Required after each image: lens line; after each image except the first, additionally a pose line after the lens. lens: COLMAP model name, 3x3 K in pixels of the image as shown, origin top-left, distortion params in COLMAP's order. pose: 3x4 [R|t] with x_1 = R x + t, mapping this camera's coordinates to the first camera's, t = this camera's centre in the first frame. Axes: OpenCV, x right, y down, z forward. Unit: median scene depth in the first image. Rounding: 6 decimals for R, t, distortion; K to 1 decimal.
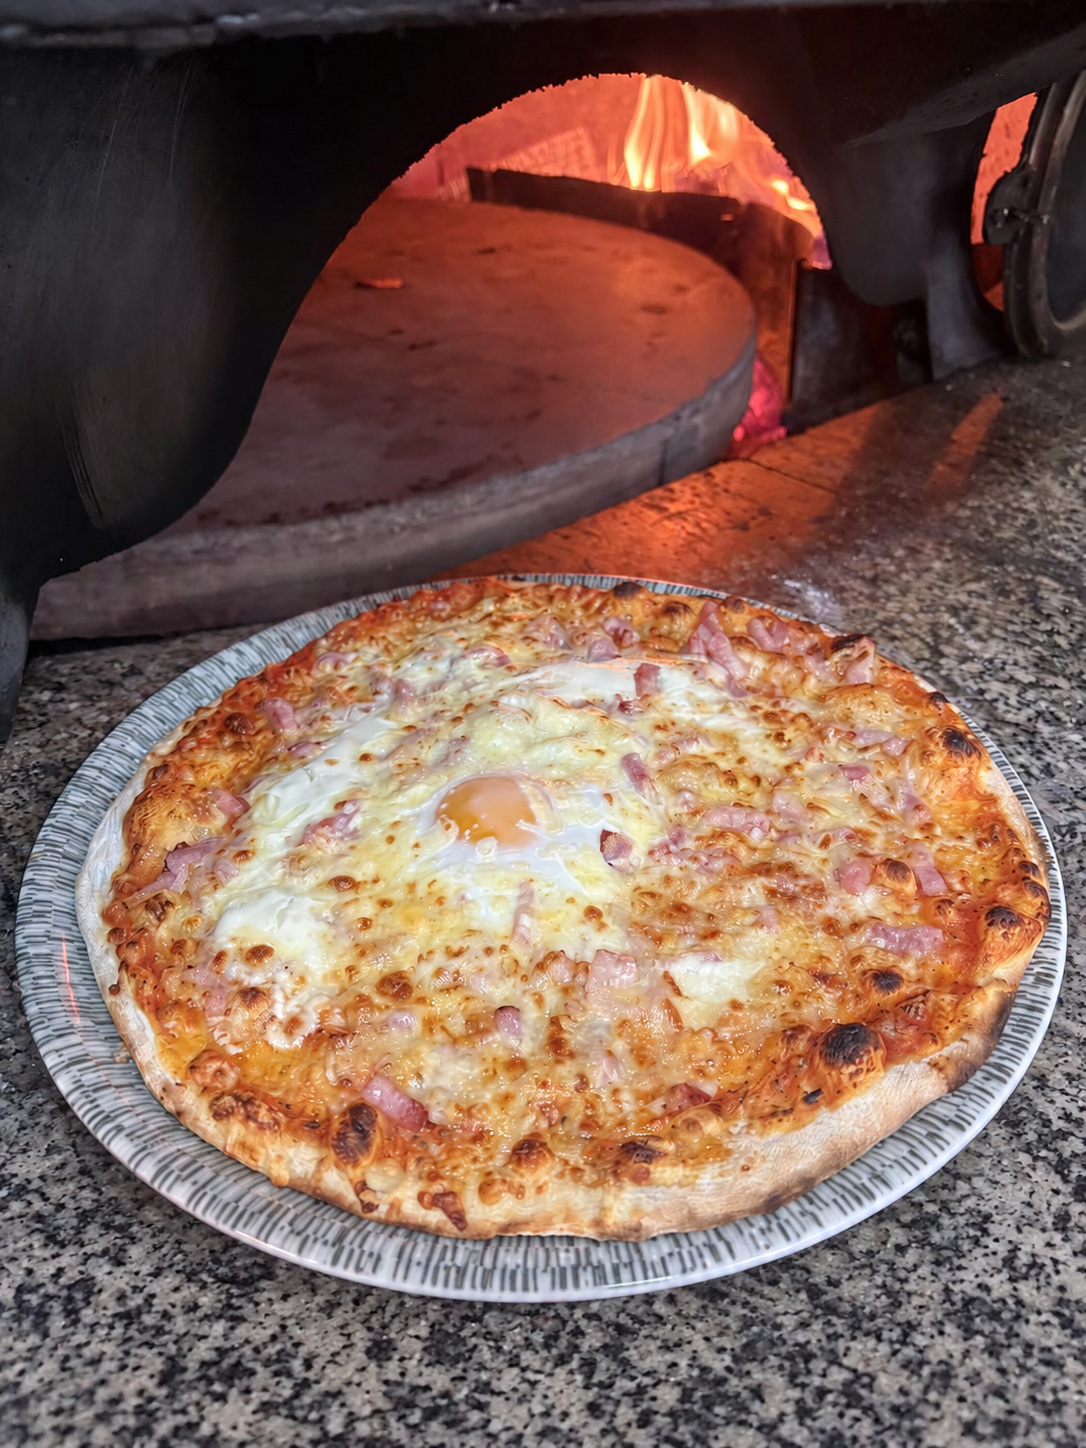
lens RADIAL K [[1121.0, 0, 544.5], [0, 1121.0, 737.5], [0, 0, 1]] dist [-0.019024, -0.000279]
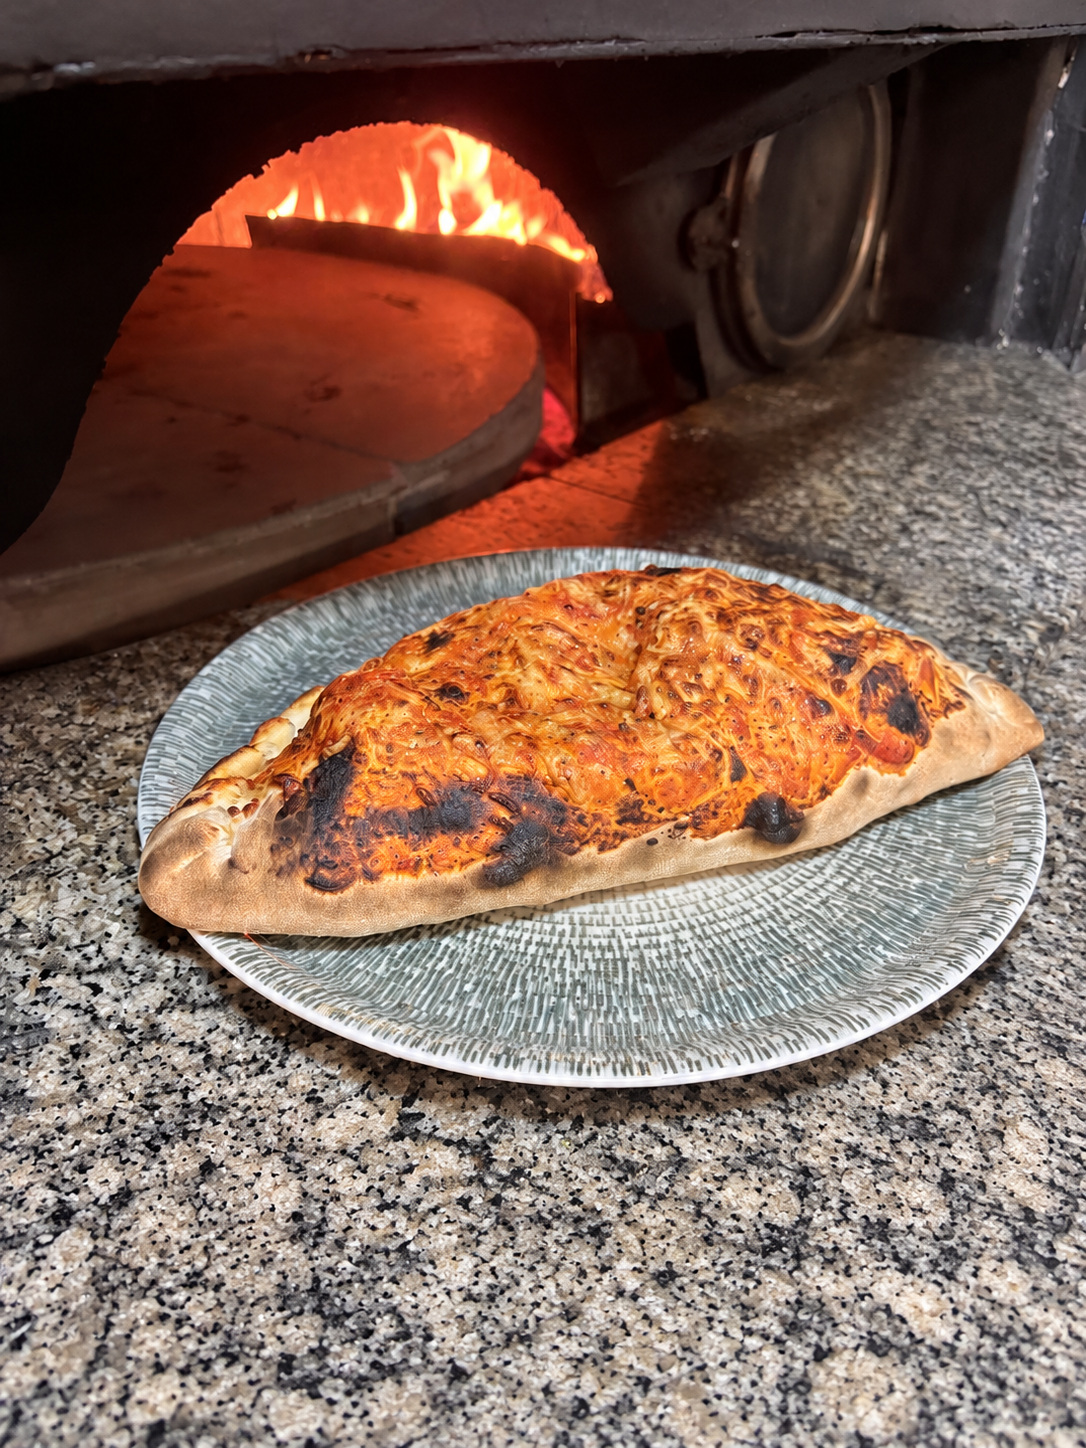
lens RADIAL K [[1123.5, 0, 543.0], [0, 1123.5, 724.0], [0, 0, 1]] dist [-0.001404, -0.019011]
pose [[0.982729, -0.086814, 0.163424, -0.025615], [0.094639, 0.994679, -0.040705, 0.039514], [-0.159021, 0.055468, 0.985716, -0.056765]]
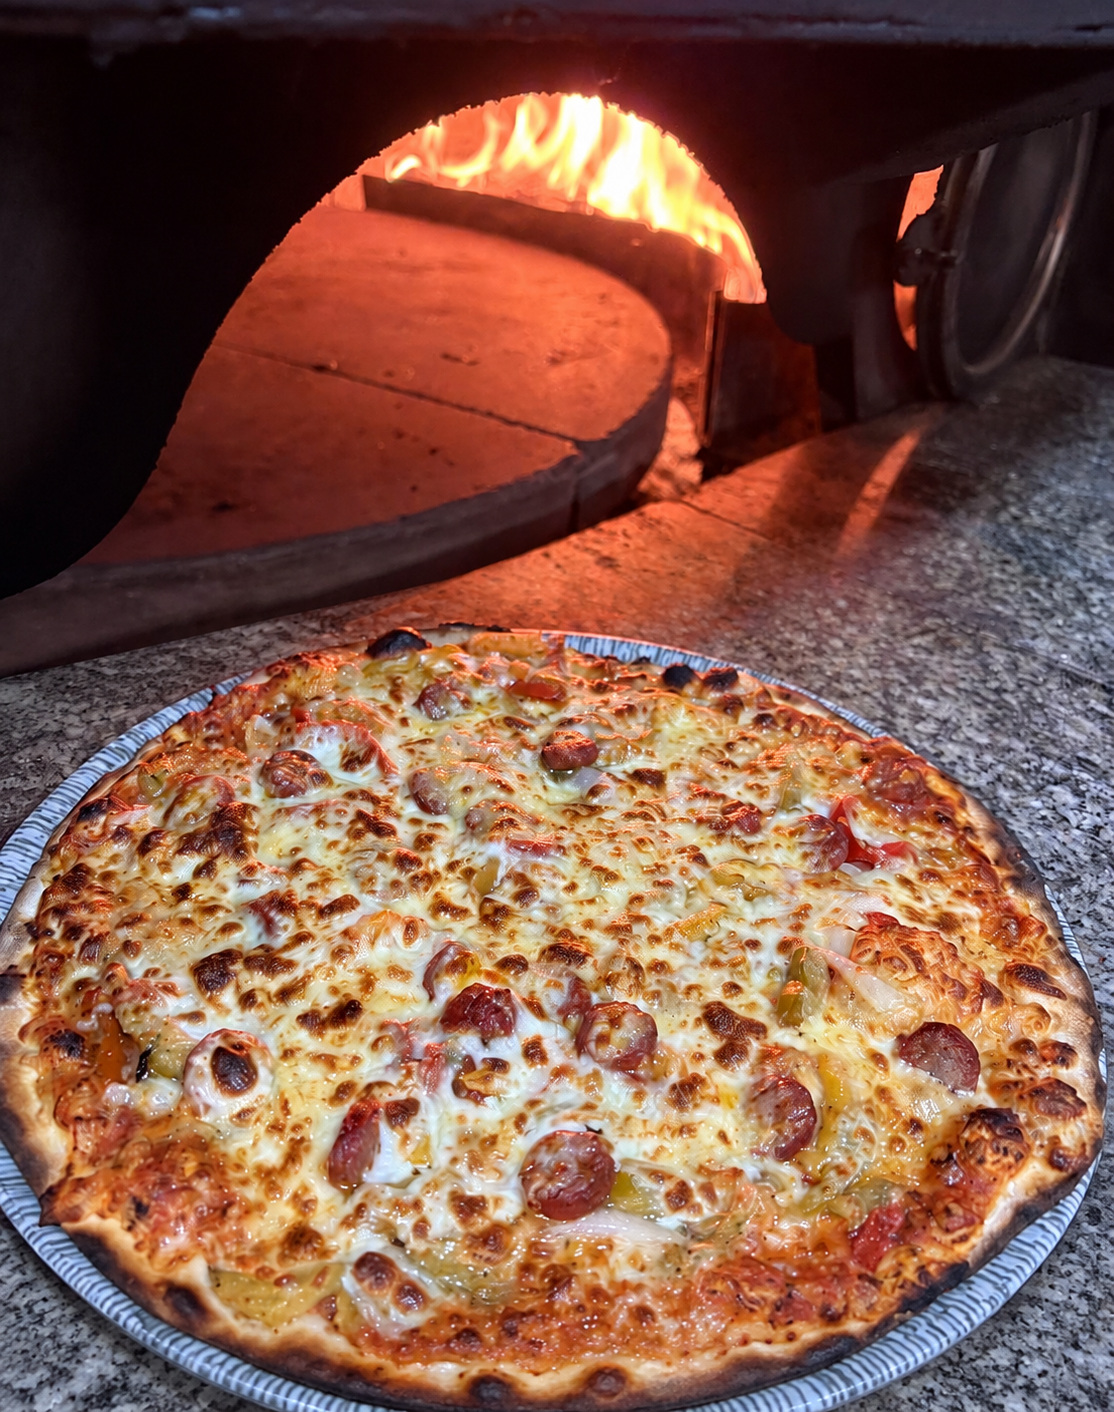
lens RADIAL K [[1158.2, 0, 552.0], [0, 1158.2, 753.1], [0, 0, 1]] dist [-0.016319, -0.009047]
pose [[0.993042, -0.001959, 0.117740, -0.054804], [0.003041, 0.999955, -0.009011, -0.031947], [-0.117717, 0.009307, 0.993004, 0.045681]]
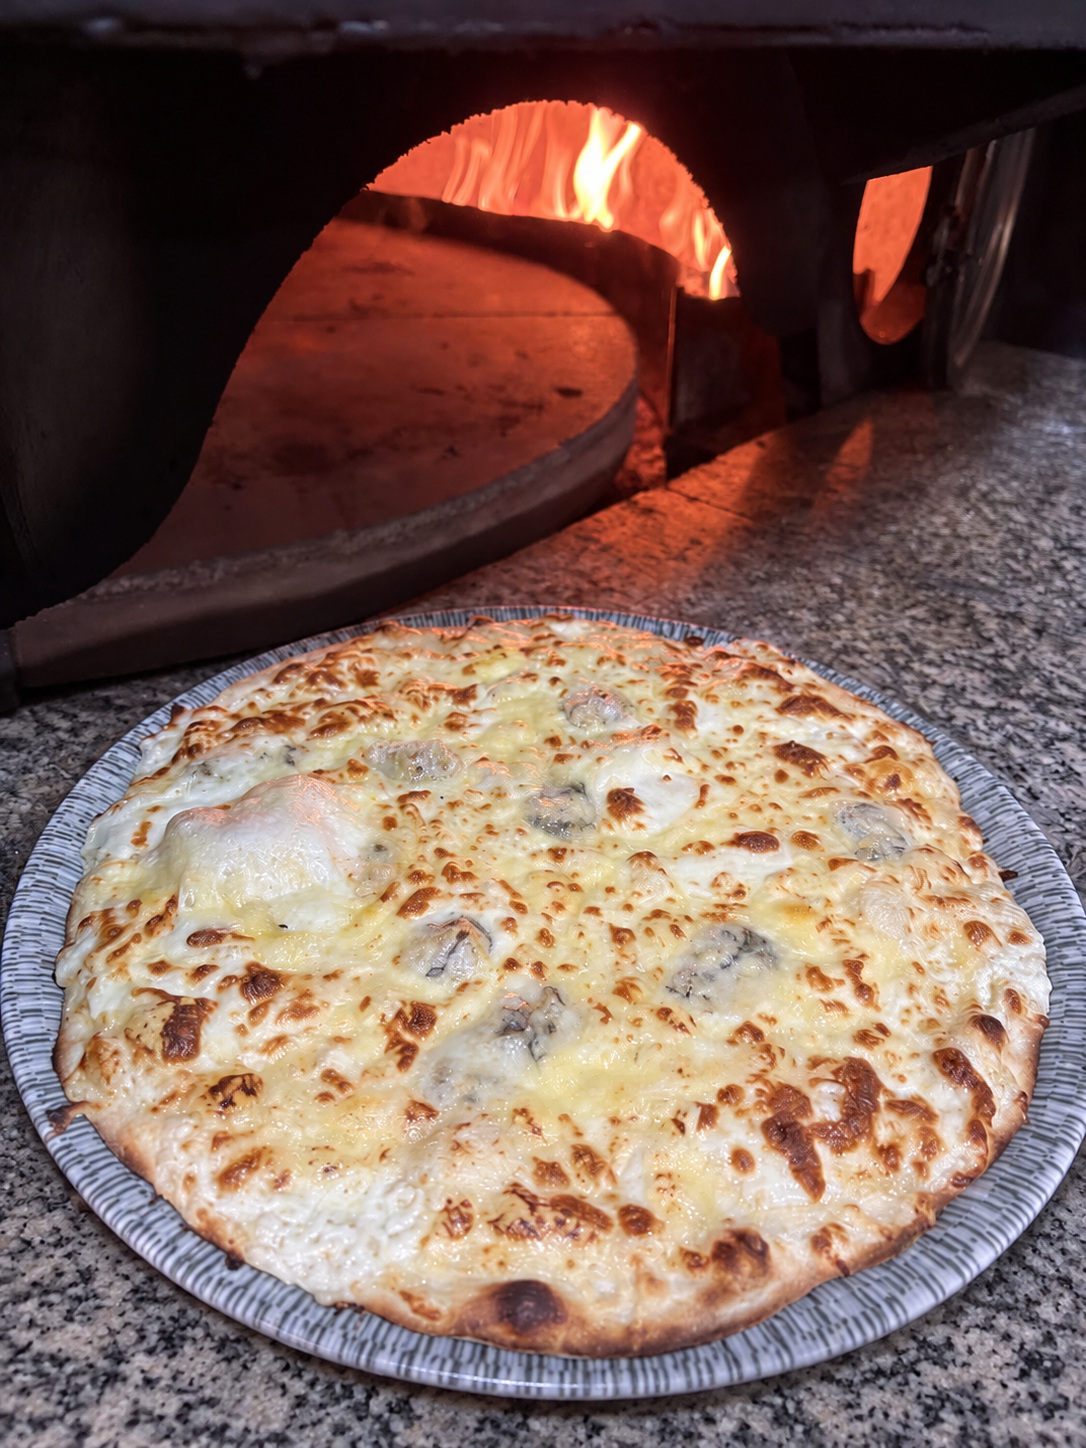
lens RADIAL K [[1123.5, 0, 543.0], [0, 1123.5, 724.0], [0, 0, 1]] dist [-0.001404, -0.019011]
pose [[0.985011, -0.043964, 0.166796, -0.137014], [0.048366, 0.998578, -0.022415, -0.028632], [-0.165573, 0.030146, 0.985737, 0.049936]]
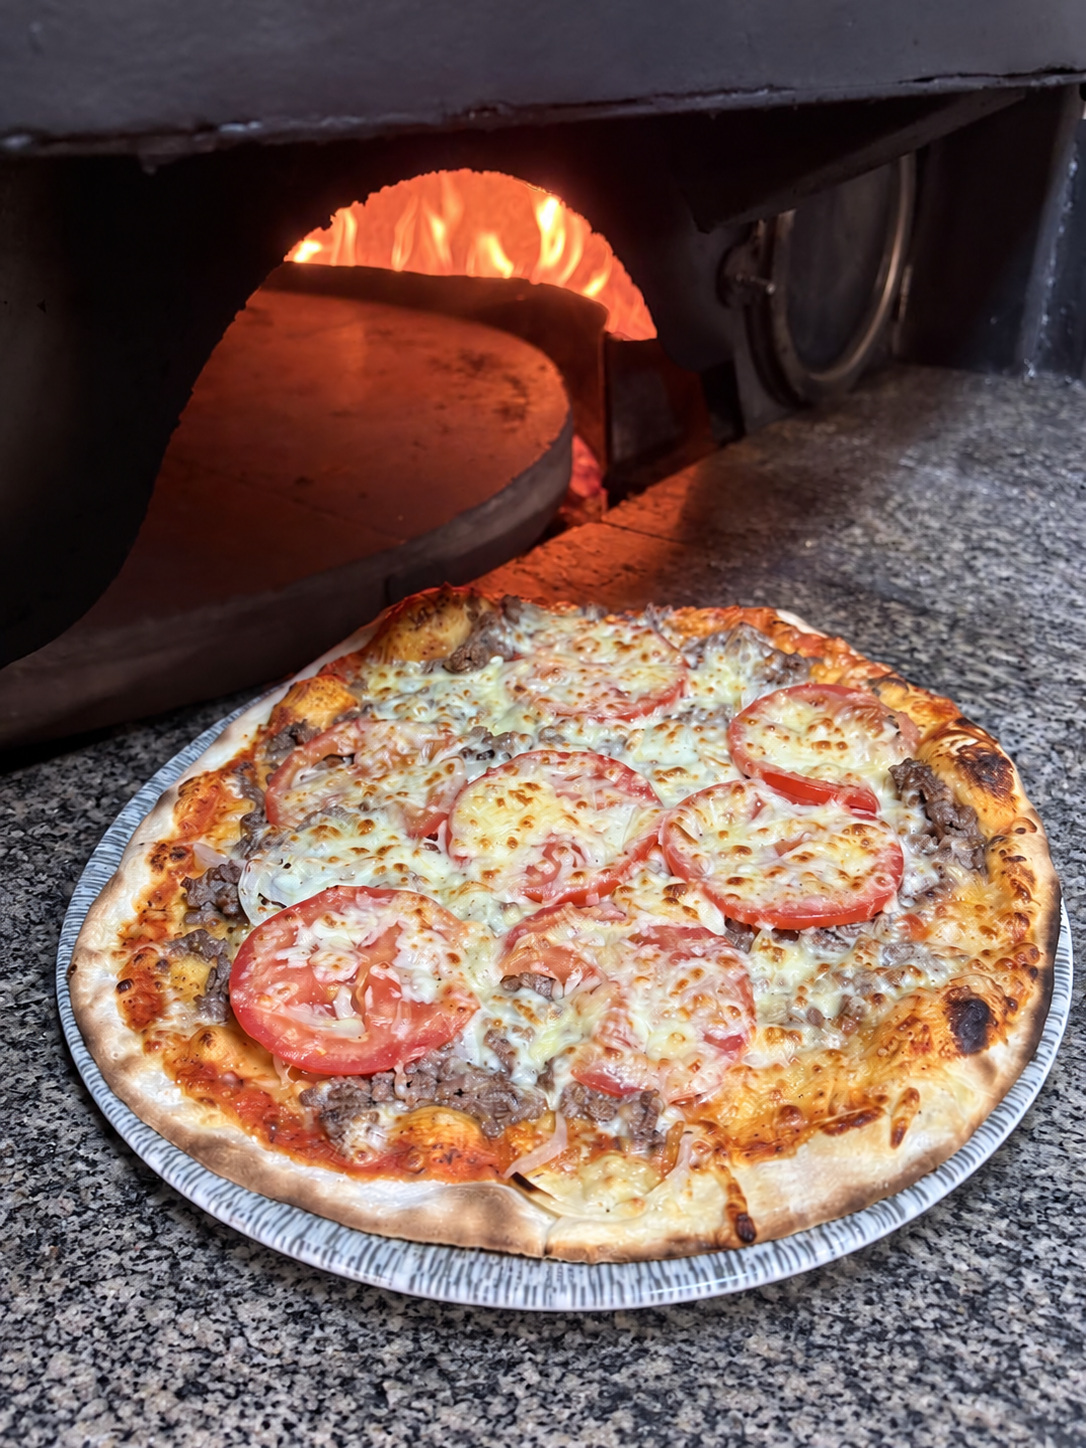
lens RADIAL K [[1123.5, 0, 543.0], [0, 1123.5, 724.0], [0, 0, 1]] dist [-0.001404, -0.019011]
pose [[0.976945, -0.110006, 0.182969, -0.112243], [0.123598, 0.990228, -0.064591, 0.004202], [-0.174076, 0.085717, 0.980995, -0.014274]]
